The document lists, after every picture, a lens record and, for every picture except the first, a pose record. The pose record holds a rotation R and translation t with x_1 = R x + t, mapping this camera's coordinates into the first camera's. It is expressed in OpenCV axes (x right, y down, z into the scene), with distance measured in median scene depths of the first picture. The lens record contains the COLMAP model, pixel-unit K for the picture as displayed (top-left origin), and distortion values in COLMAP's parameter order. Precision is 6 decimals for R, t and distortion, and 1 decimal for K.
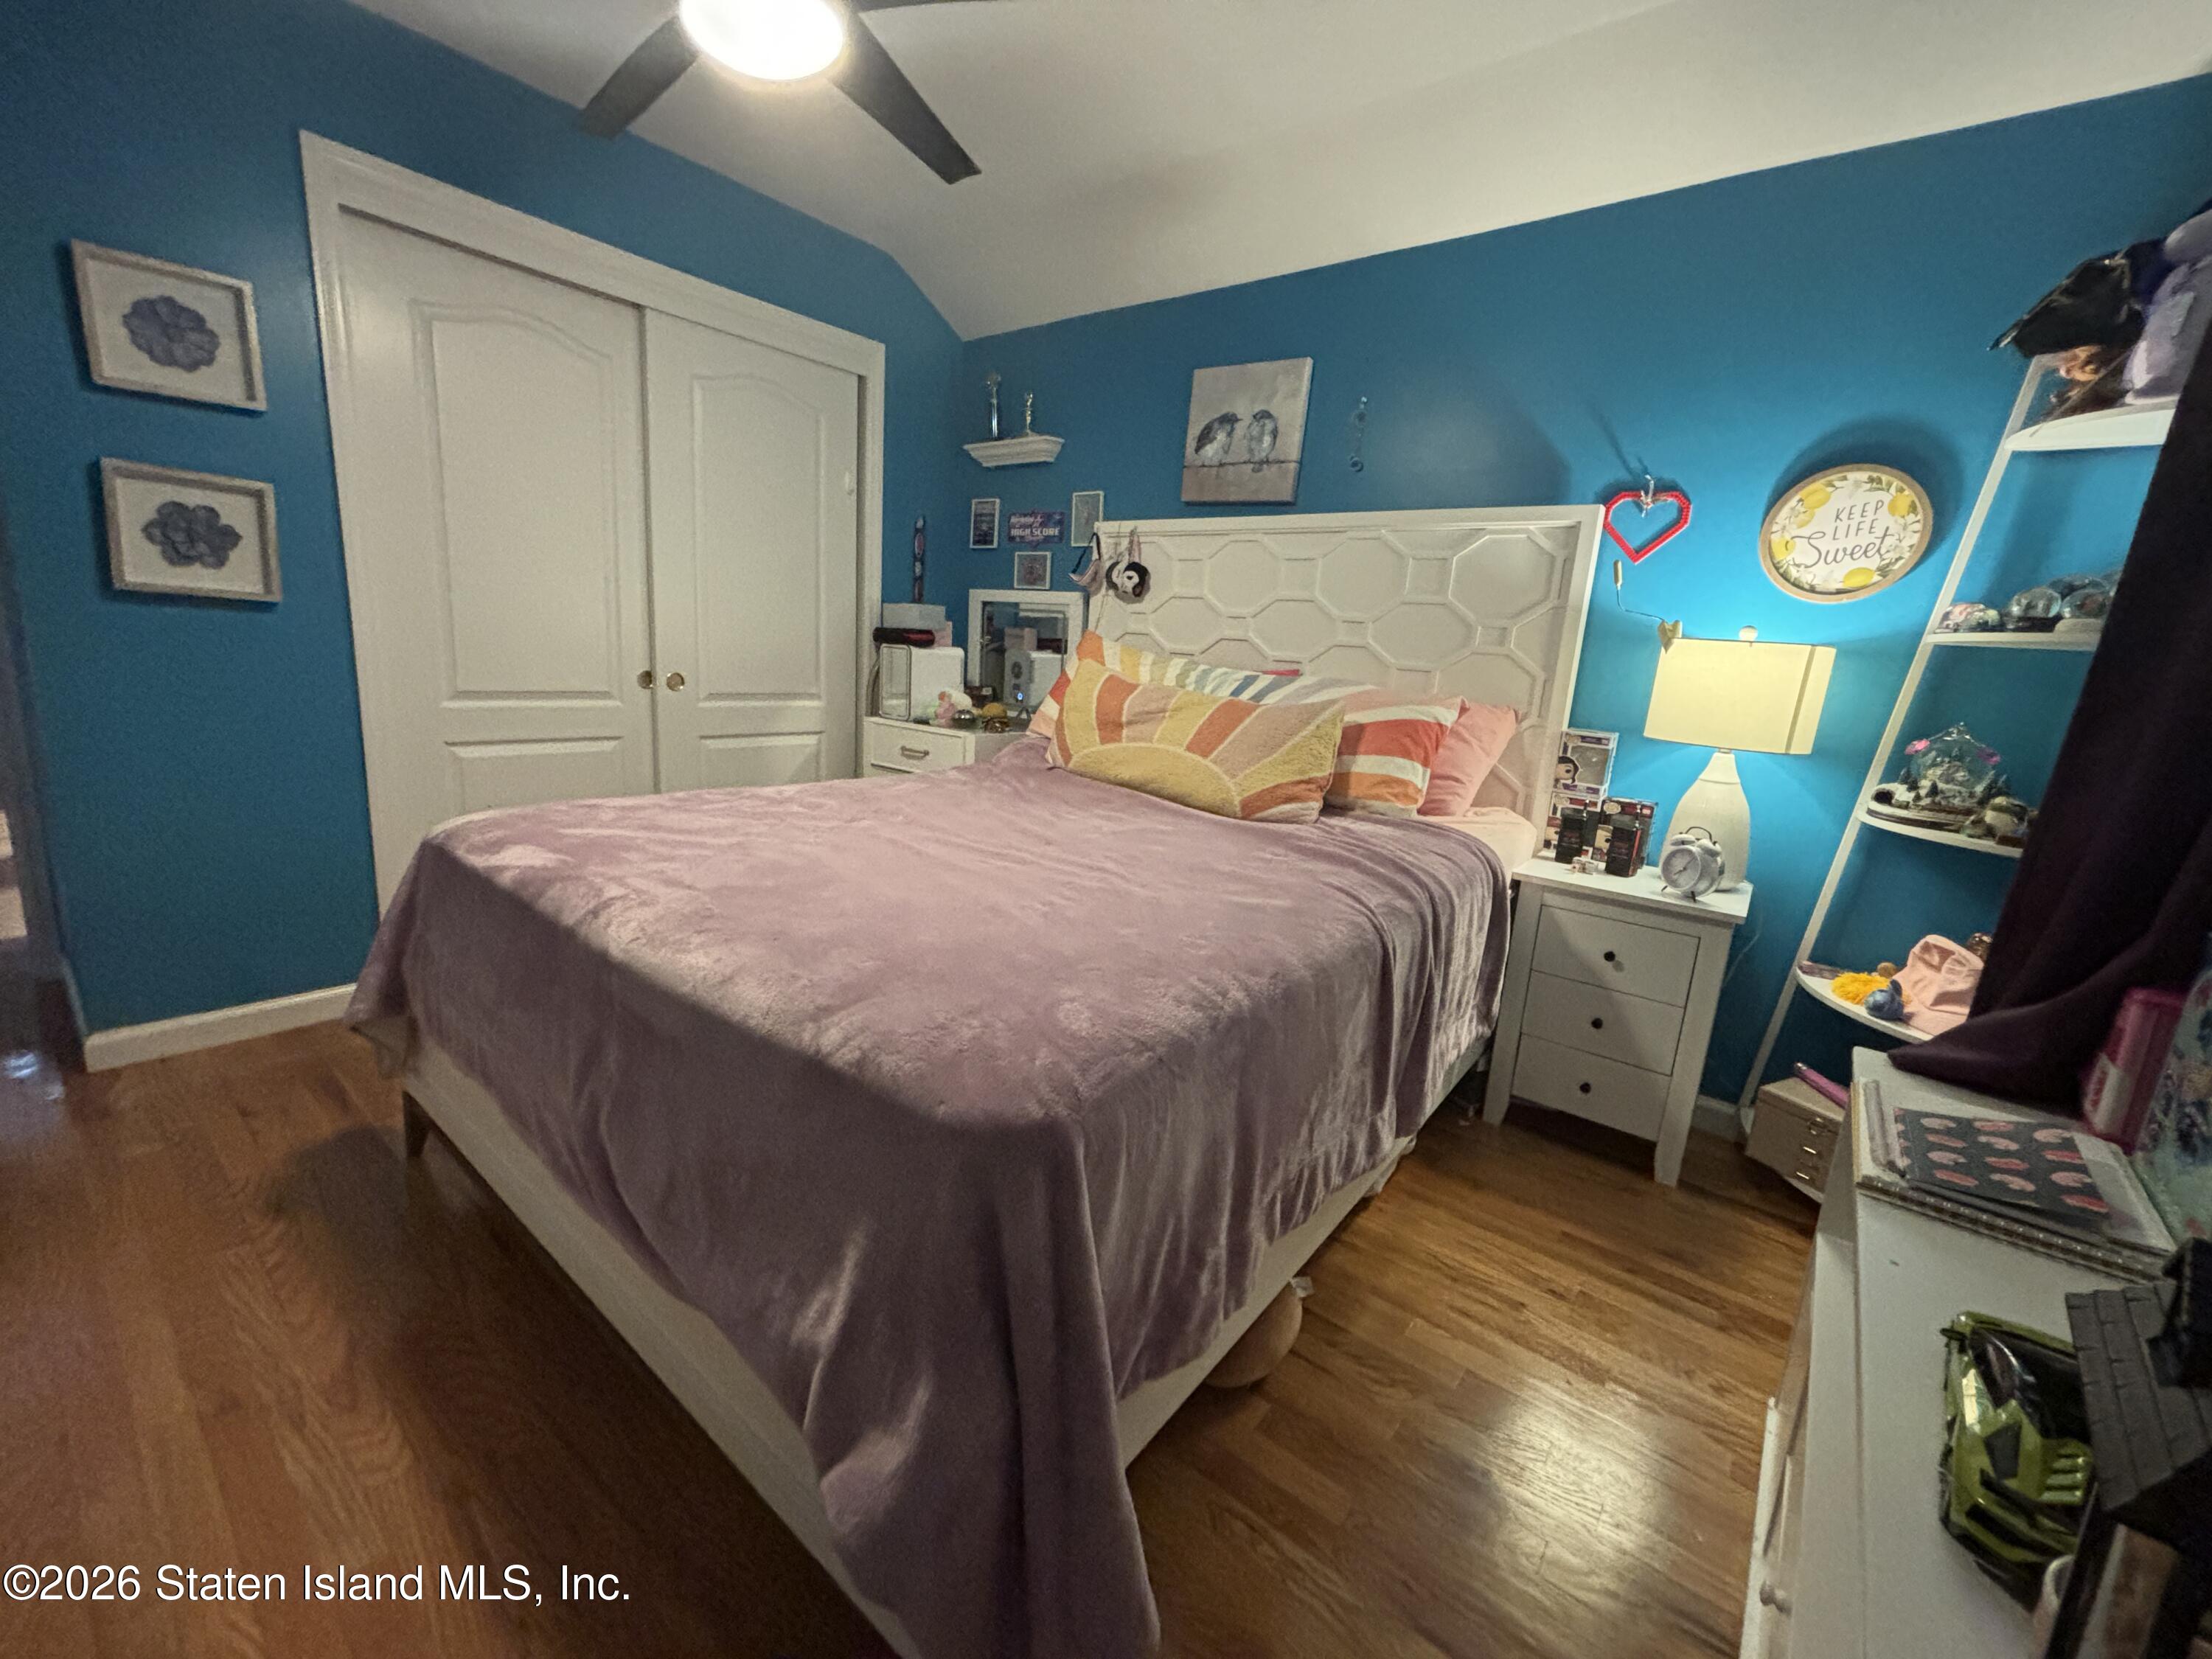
lens RADIAL K [[892.6, 0, 1107.5], [0, 892.6, 830.1], [0, 0, 1]] dist [0.002178, 0.000140]
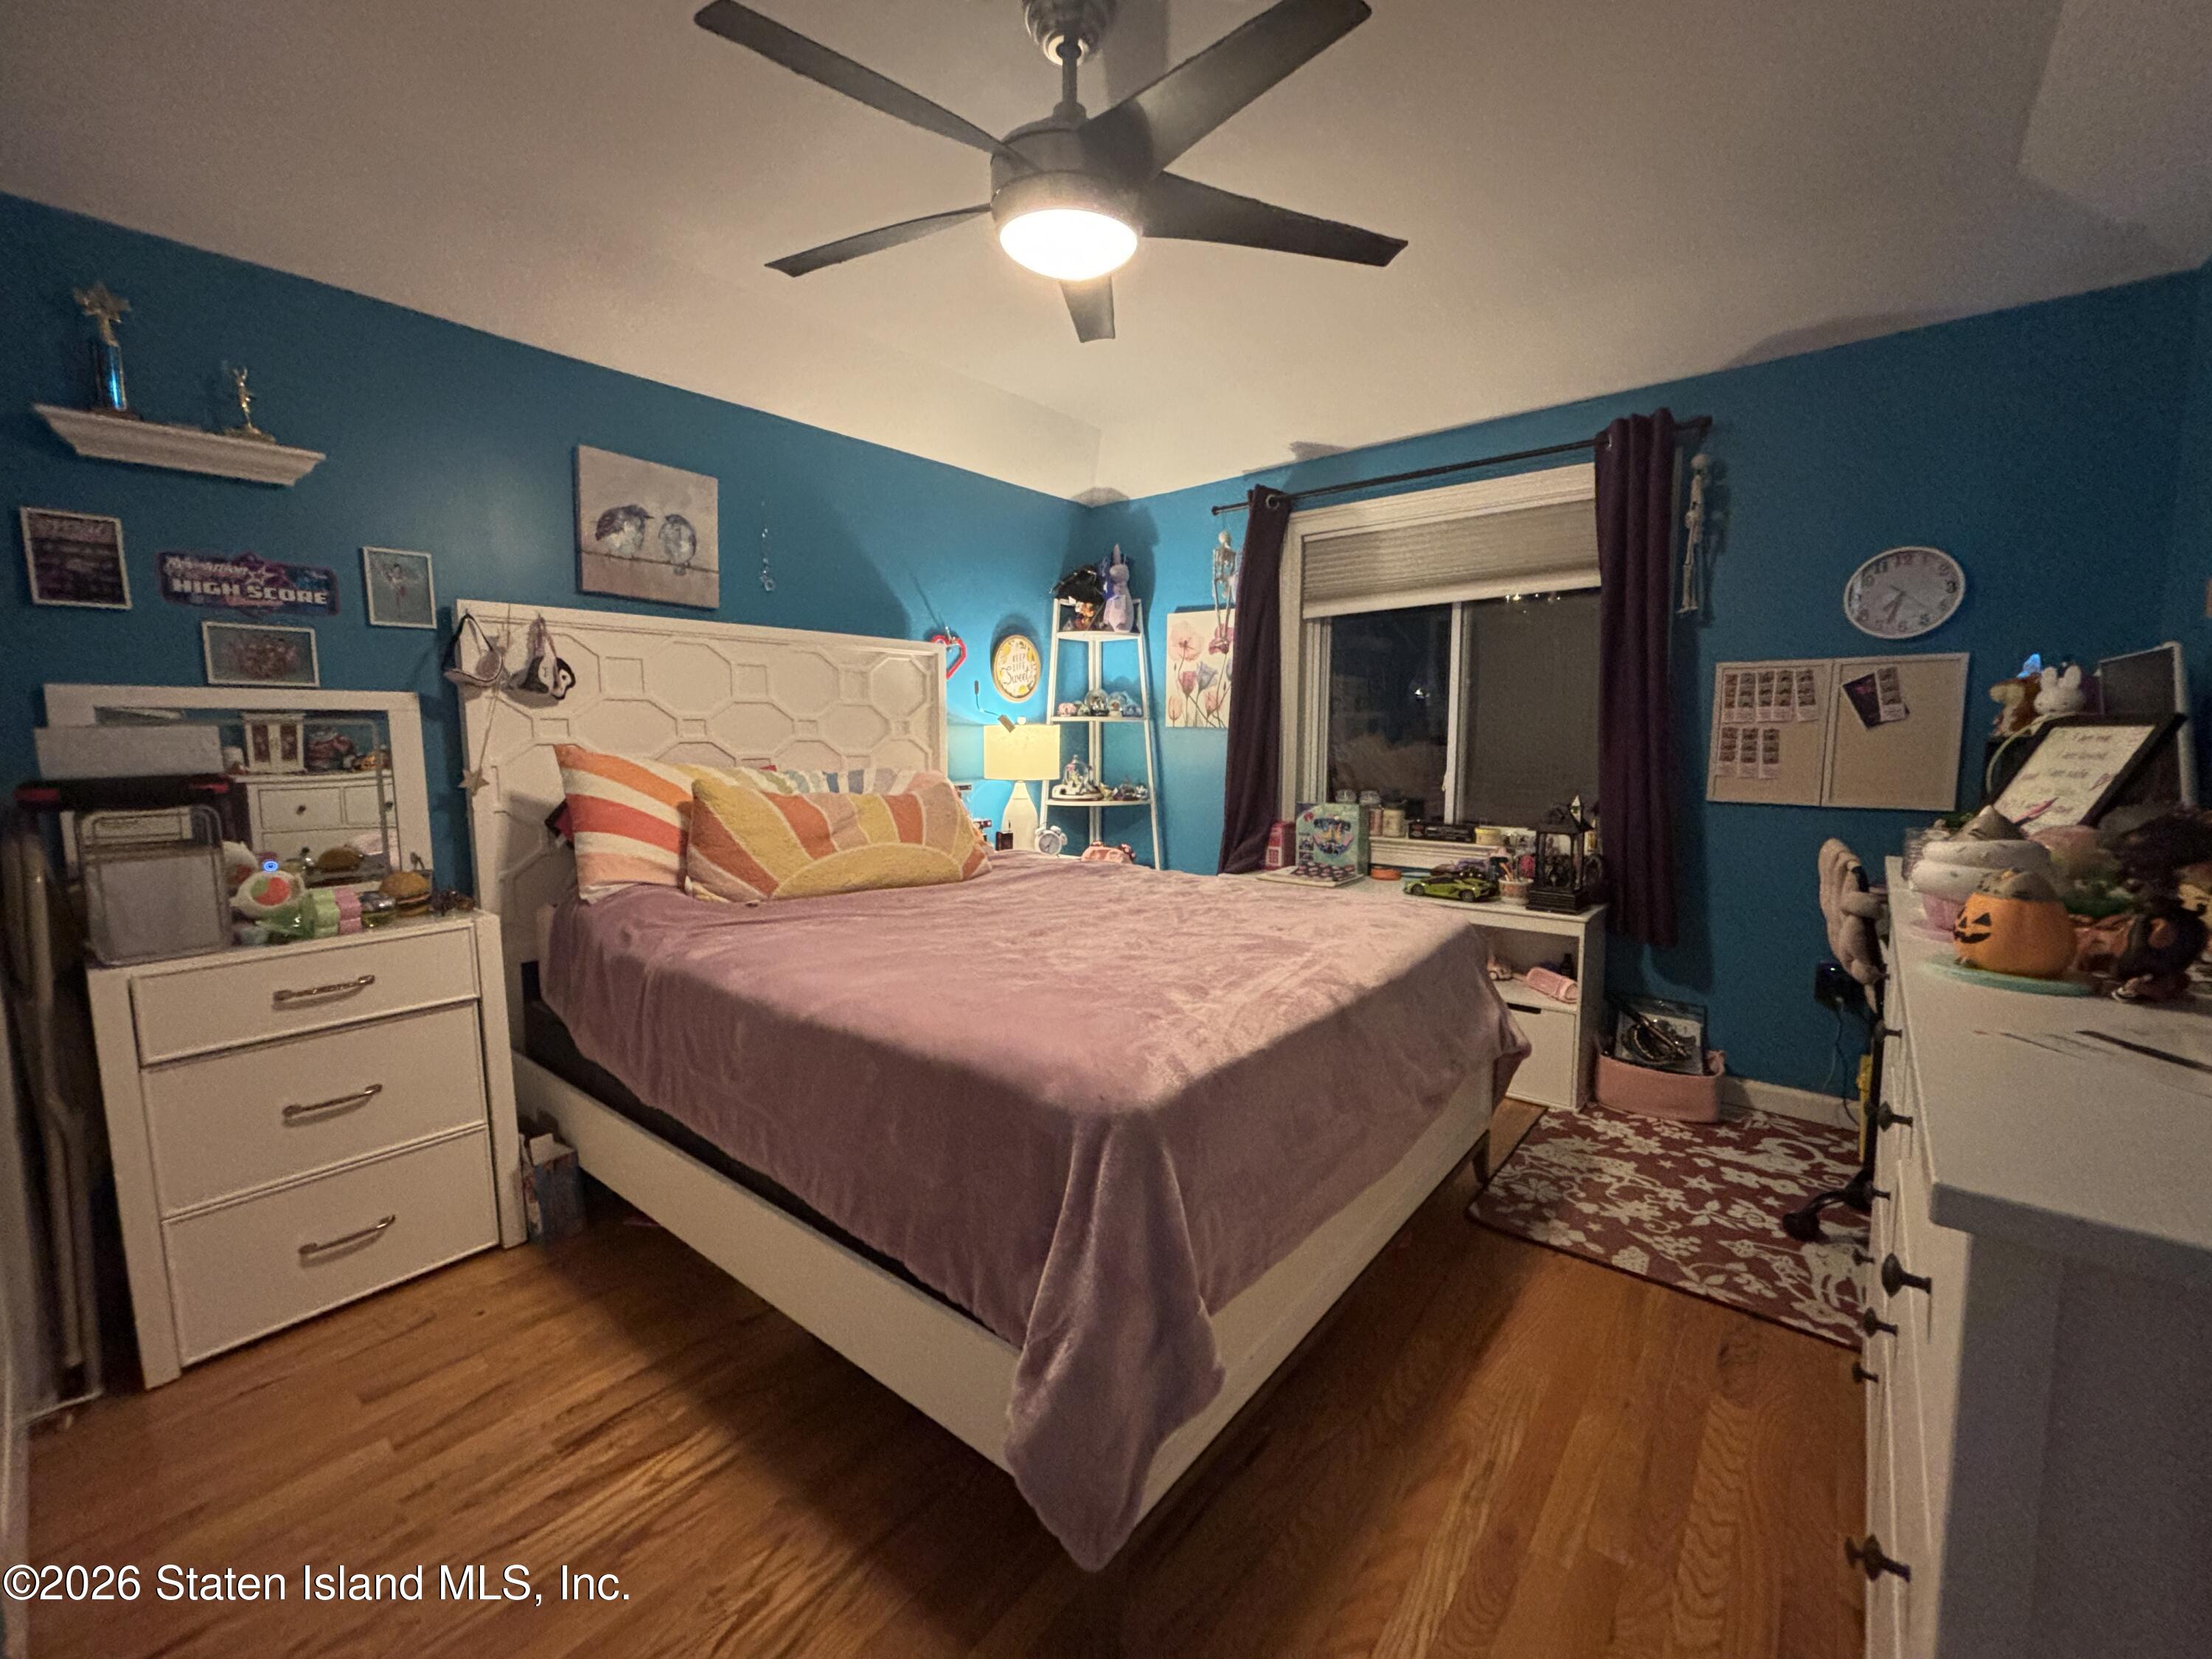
lens RADIAL K [[892.6, 0, 1104.3], [0, 892.6, 822.4], [0, 0, 1]] dist [0.002178, 0.000140]
pose [[0.040197, -0.167296, 0.985087, -0.836153], [0.215941, 0.964040, 0.154910, -0.191059], [-0.975579, 0.206494, 0.074877, 0.530461]]
